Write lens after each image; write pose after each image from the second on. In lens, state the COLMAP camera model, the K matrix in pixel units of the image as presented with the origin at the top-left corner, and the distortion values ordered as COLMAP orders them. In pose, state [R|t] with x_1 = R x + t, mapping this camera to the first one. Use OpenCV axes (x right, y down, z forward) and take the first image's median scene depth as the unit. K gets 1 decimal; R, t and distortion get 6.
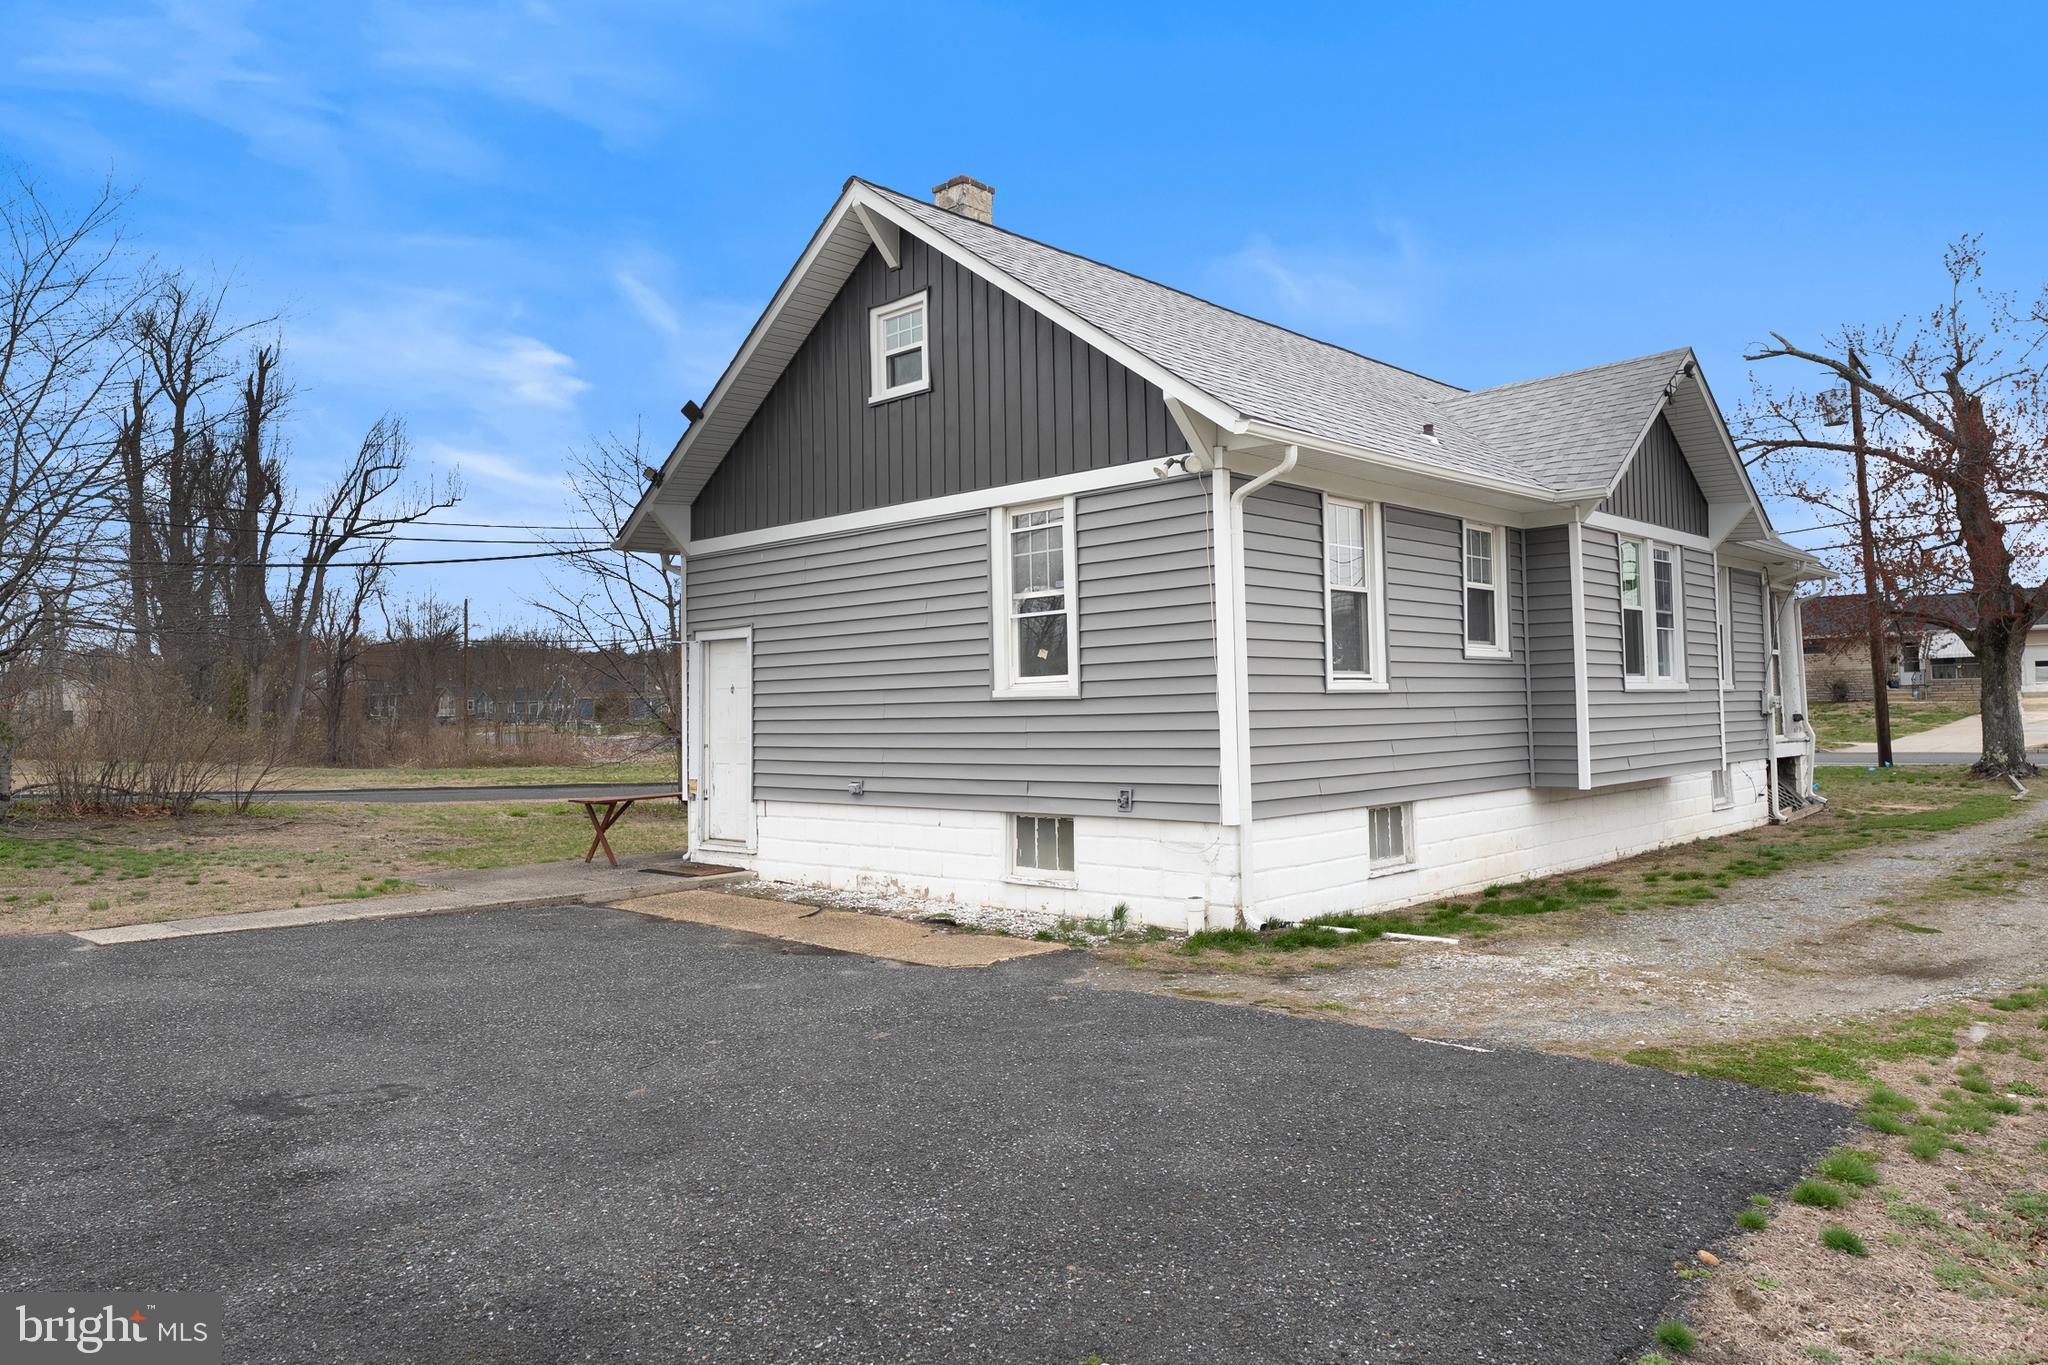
lens RADIAL K [[1389.6, 0, 1030.1], [0, 1389.6, 671.5], [0, 0, 1]] dist [-0.009467, 0.006624]
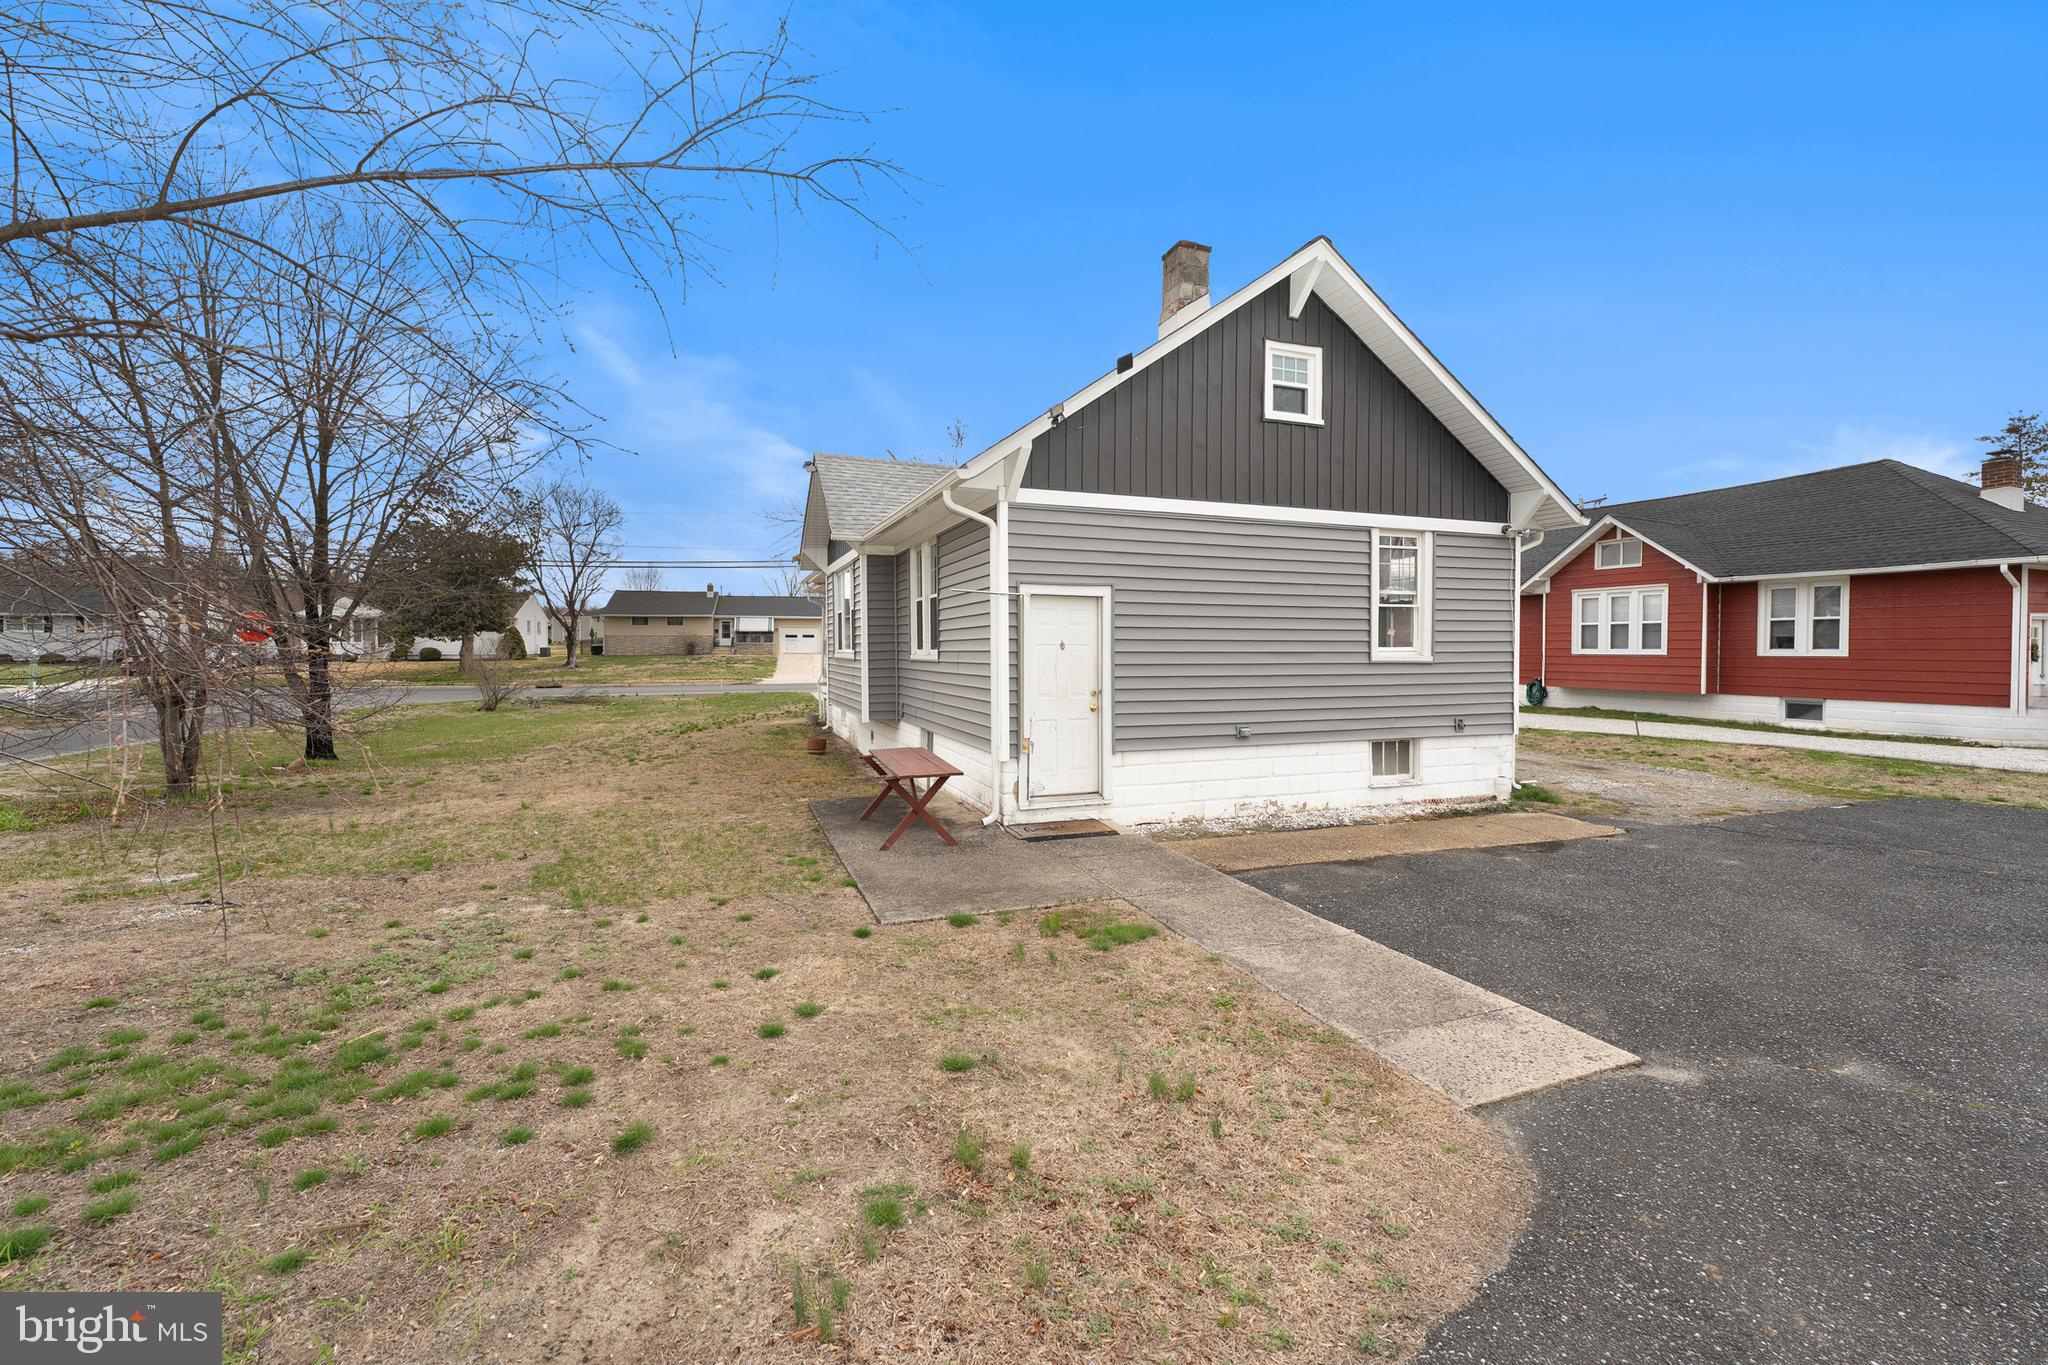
lens RADIAL K [[846.3, 0, 1028.2], [0, 846.3, 675.9], [0, 0, 1]] dist [-0.004169, -0.000274]
pose [[0.439863, -0.008932, 0.898021, -0.960754], [-0.036853, 0.998929, 0.027987, 0.022869], [-0.897309, -0.045405, 0.439062, 0.930054]]
